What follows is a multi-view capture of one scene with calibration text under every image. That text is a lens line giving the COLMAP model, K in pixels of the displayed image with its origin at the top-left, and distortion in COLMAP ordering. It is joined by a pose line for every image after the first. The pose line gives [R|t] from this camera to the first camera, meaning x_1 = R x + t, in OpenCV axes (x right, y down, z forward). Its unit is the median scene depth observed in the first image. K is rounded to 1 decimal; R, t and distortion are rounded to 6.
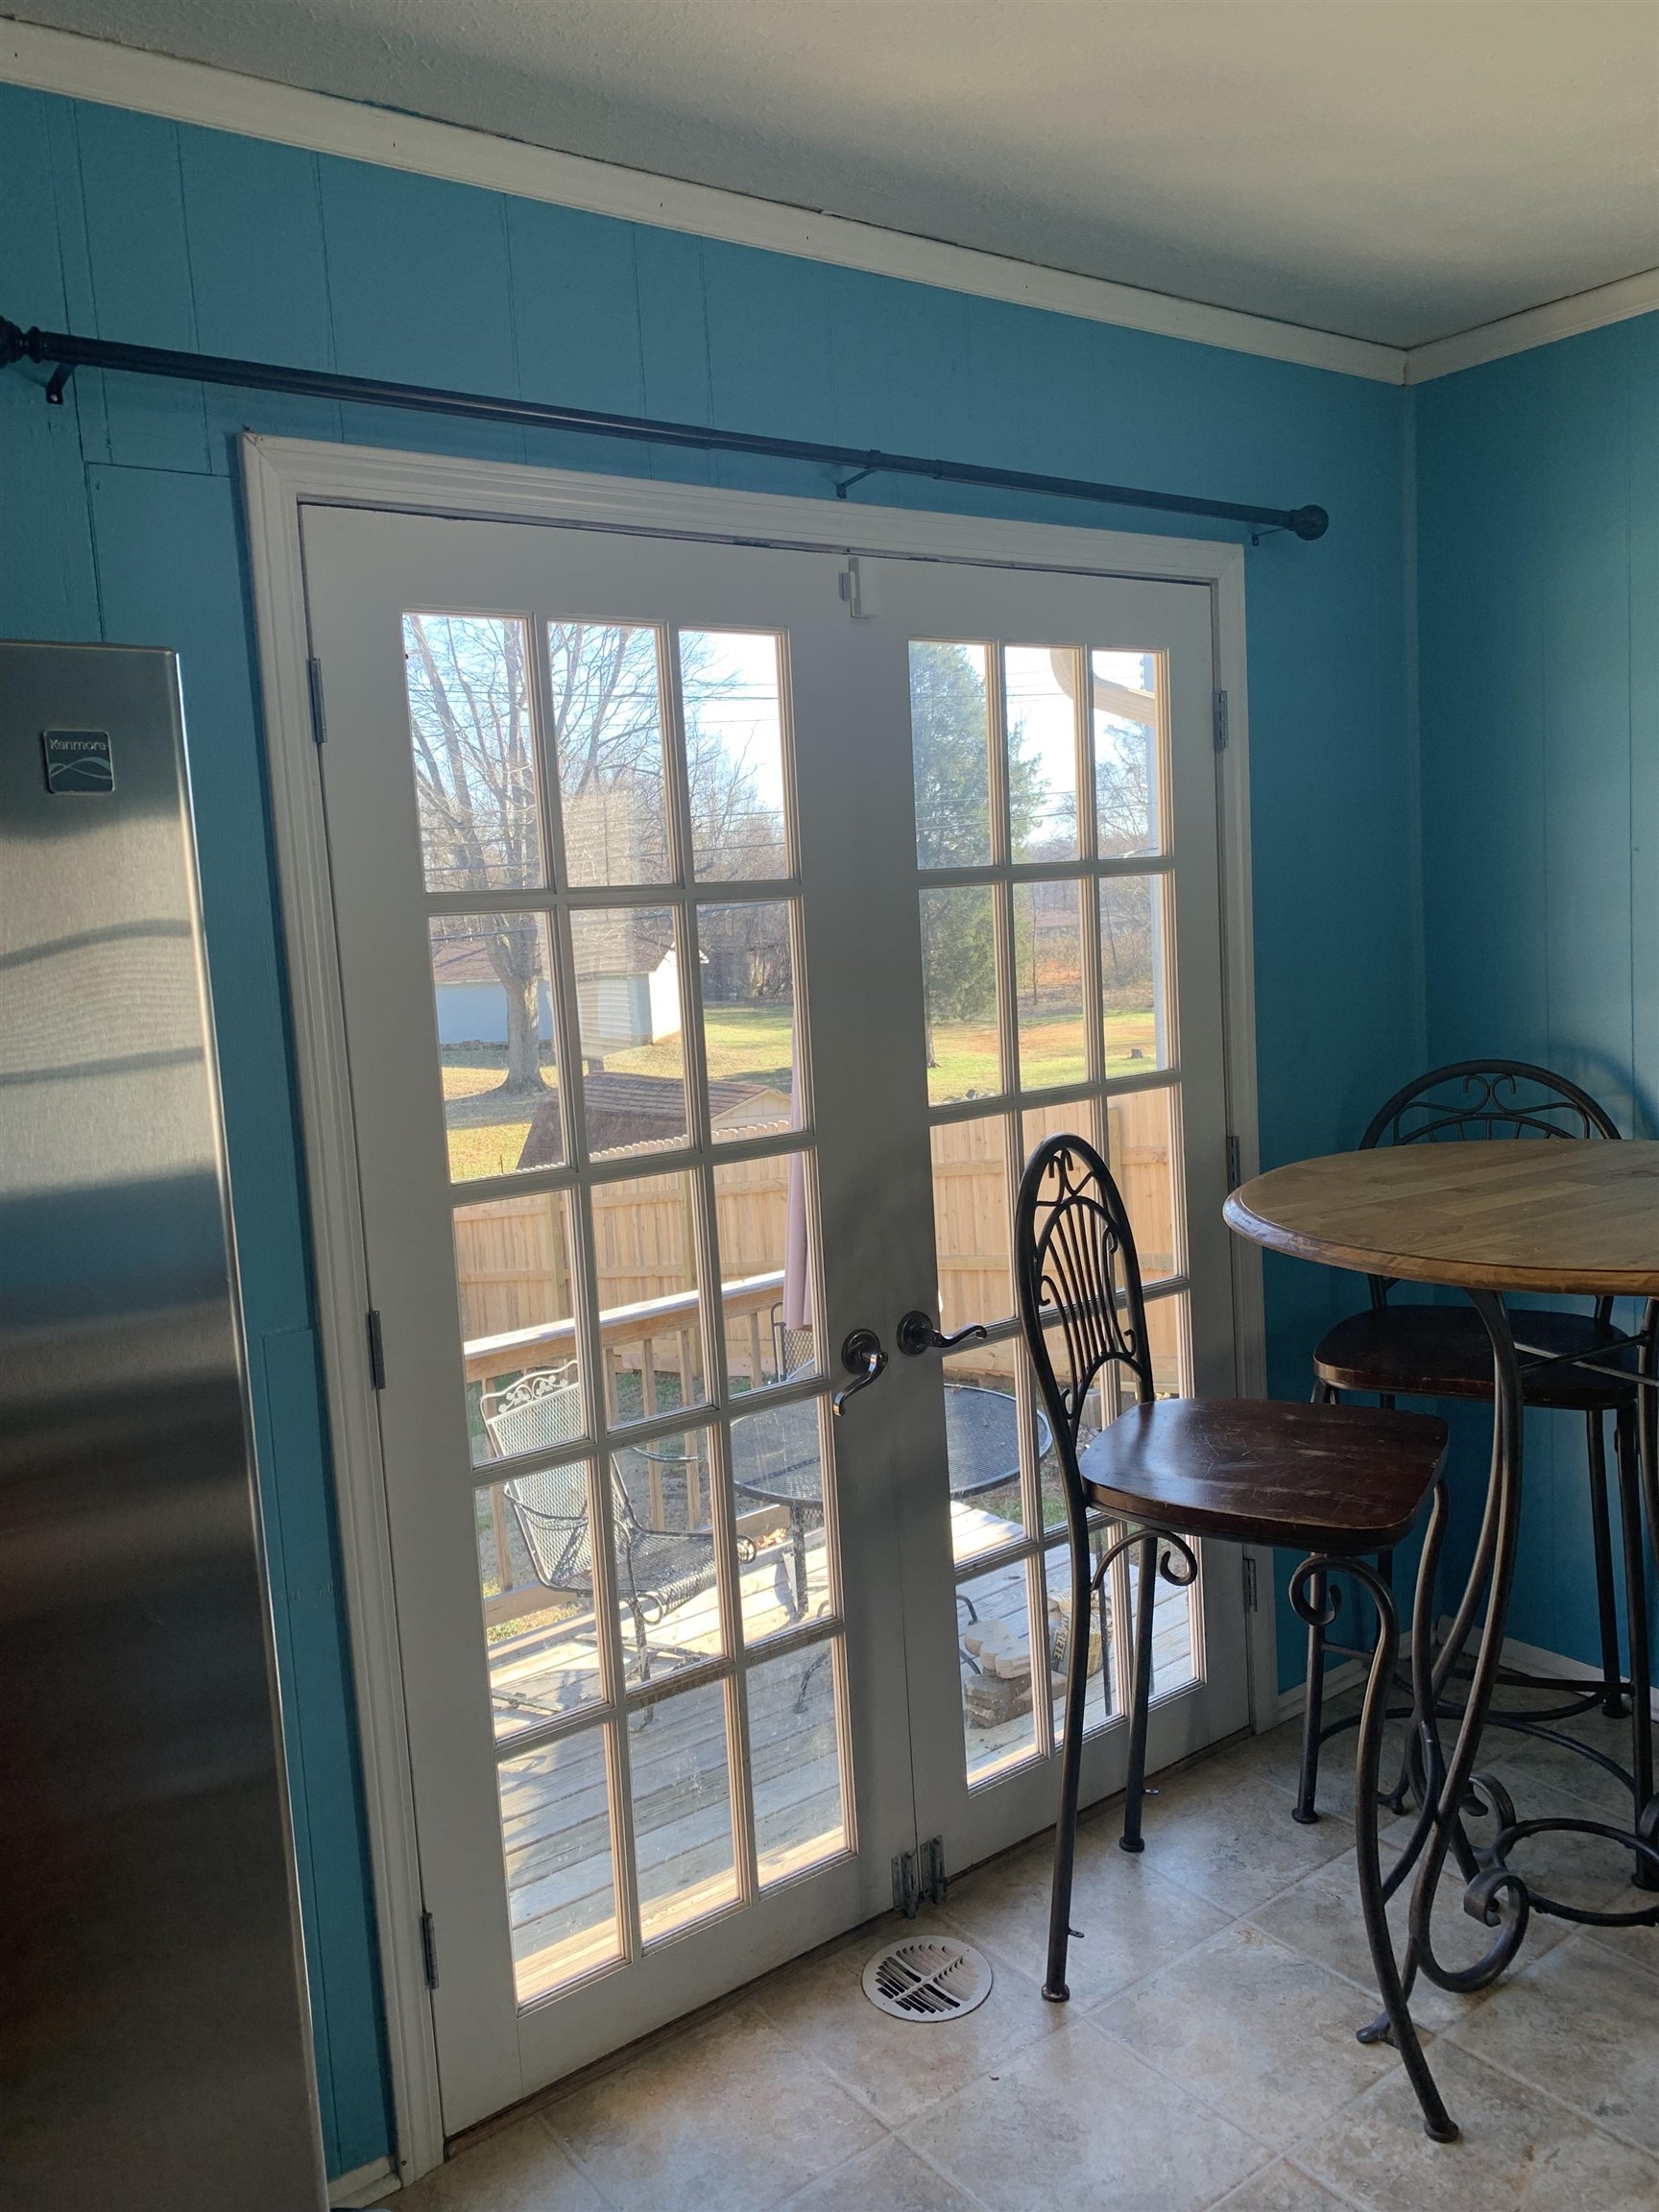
lens RADIAL K [[1698.7, 0, 827.4], [0, 1698.7, 1092.2], [0, 0, 1]] dist [0.026444, -0.039418]
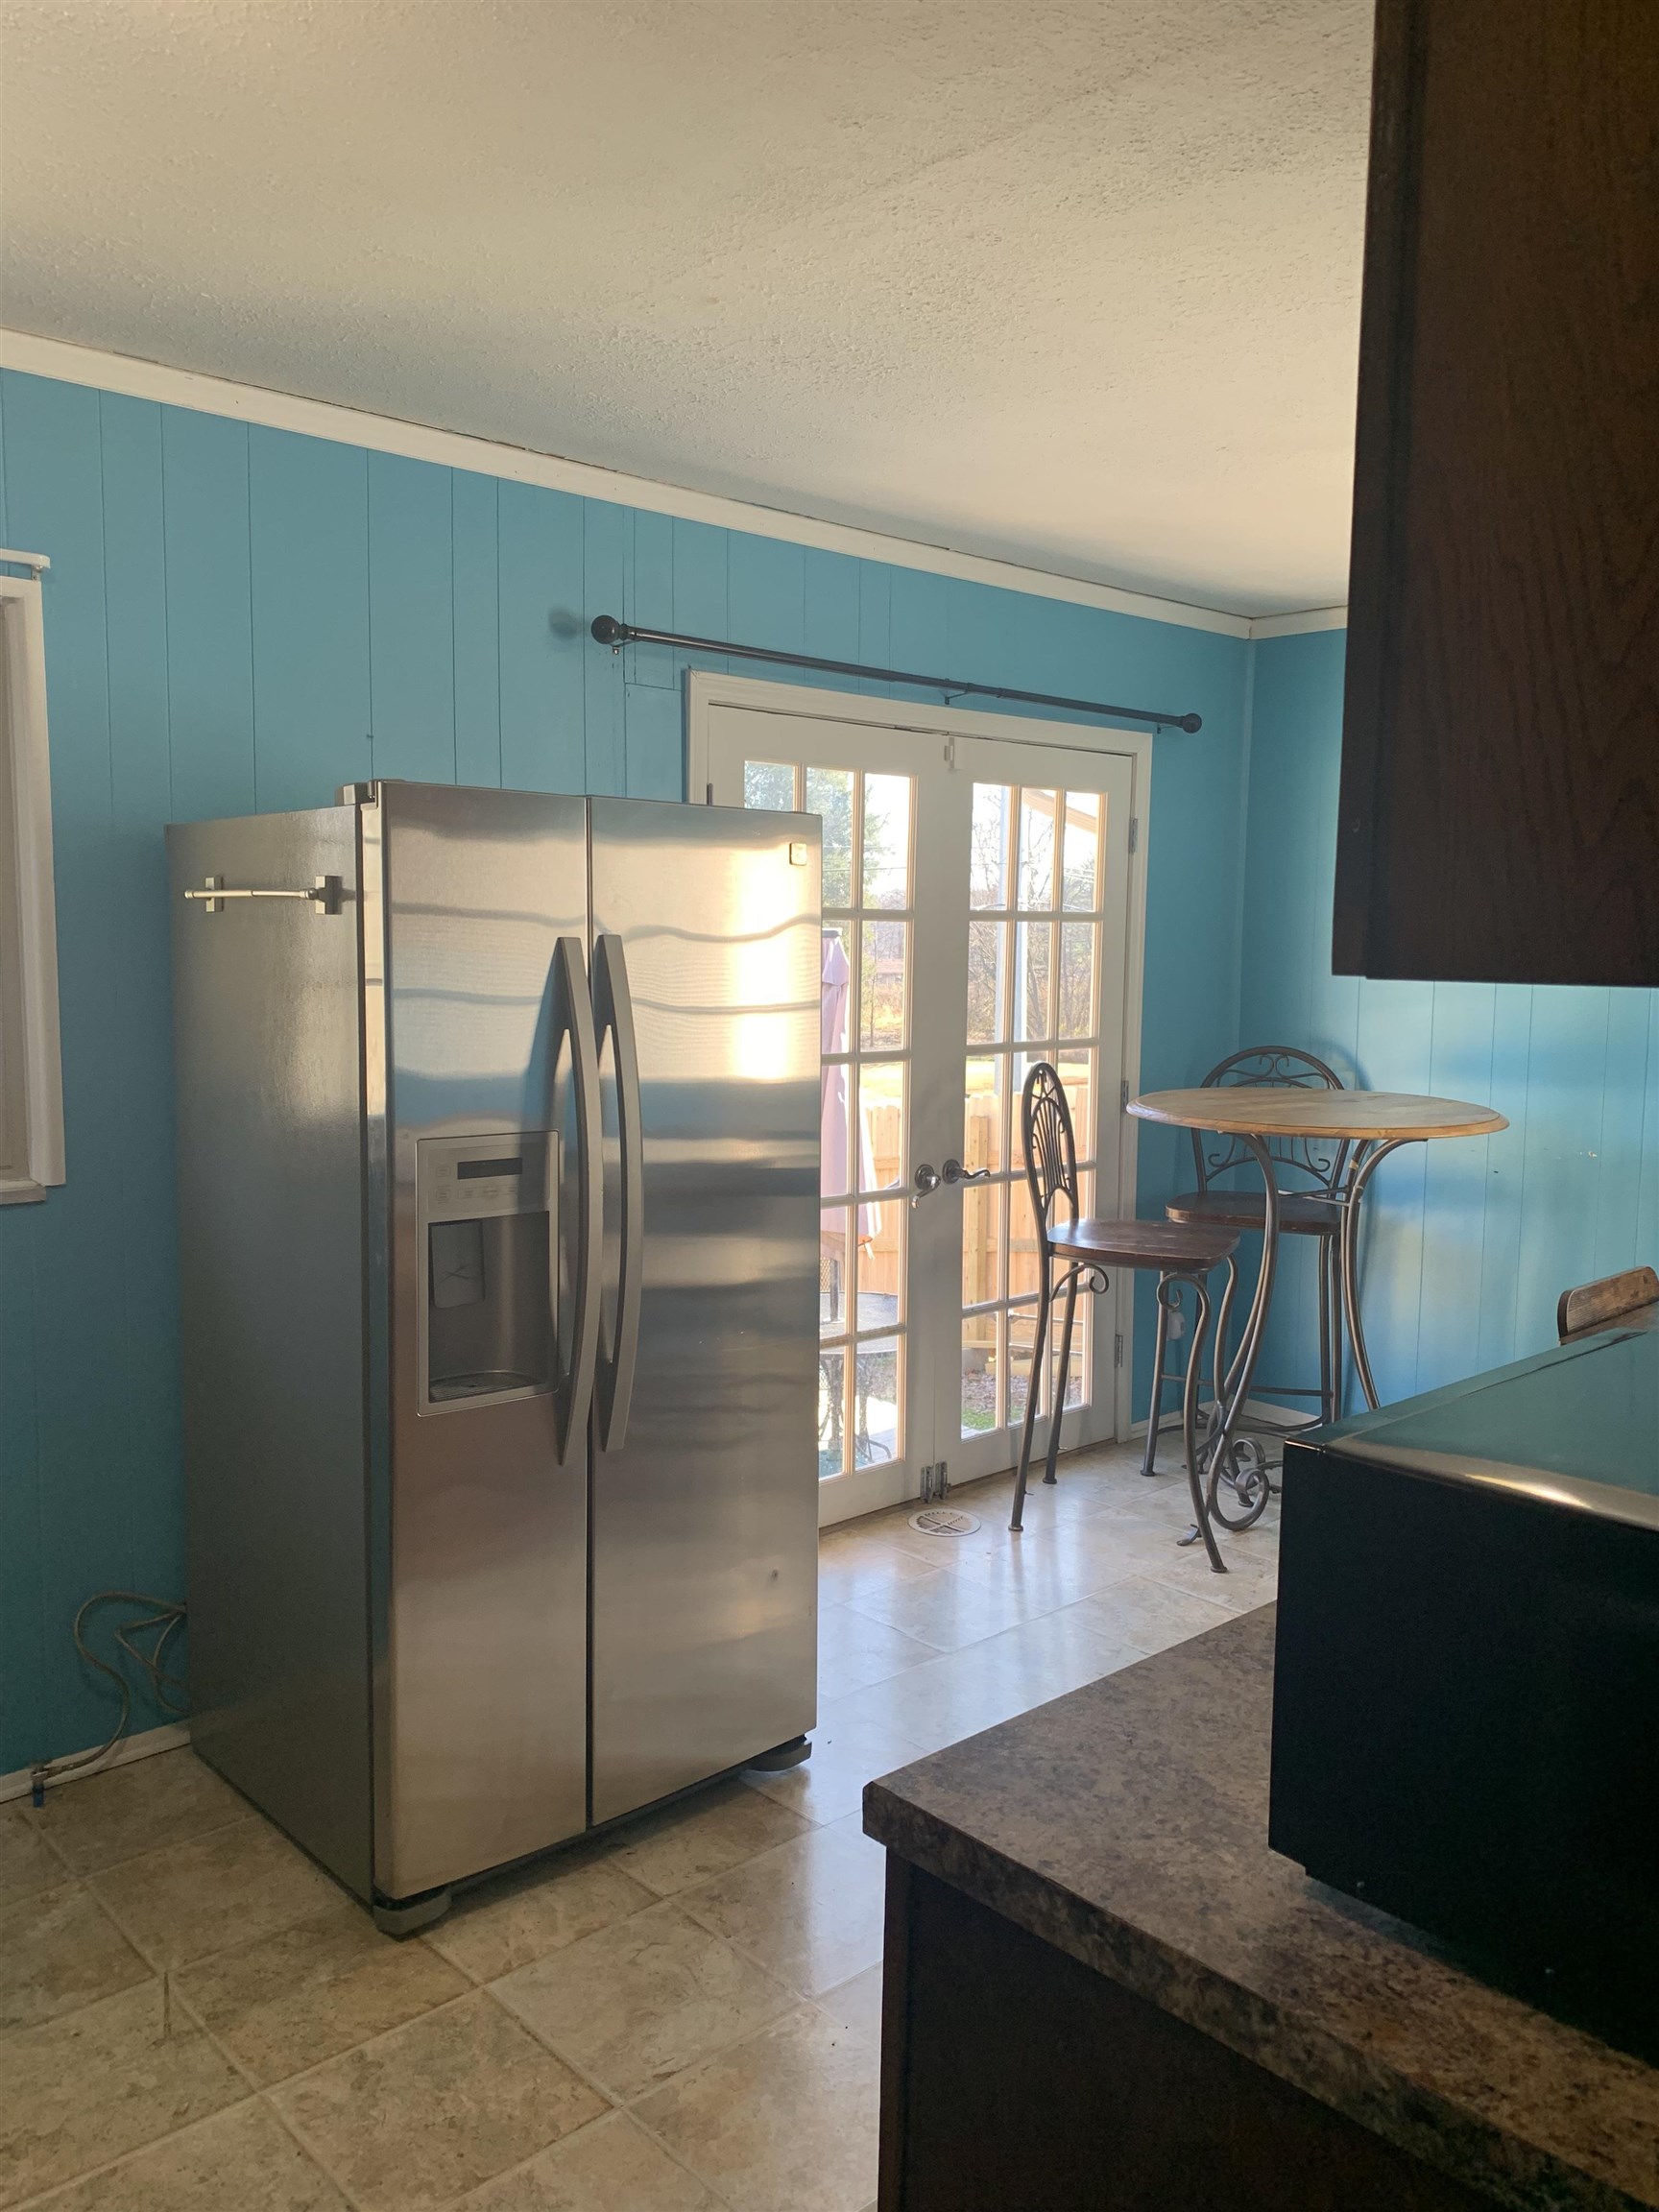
lens RADIAL K [[1698.7, 0, 828.3], [0, 1698.7, 1114.4], [0, 0, 1]] dist [0.026444, -0.039418]
pose [[0.992882, 0.057505, 0.104305, -0.253597], [-0.056526, 0.998325, -0.012313, 0.107558], [-0.104838, 0.006330, 0.994469, -0.715677]]
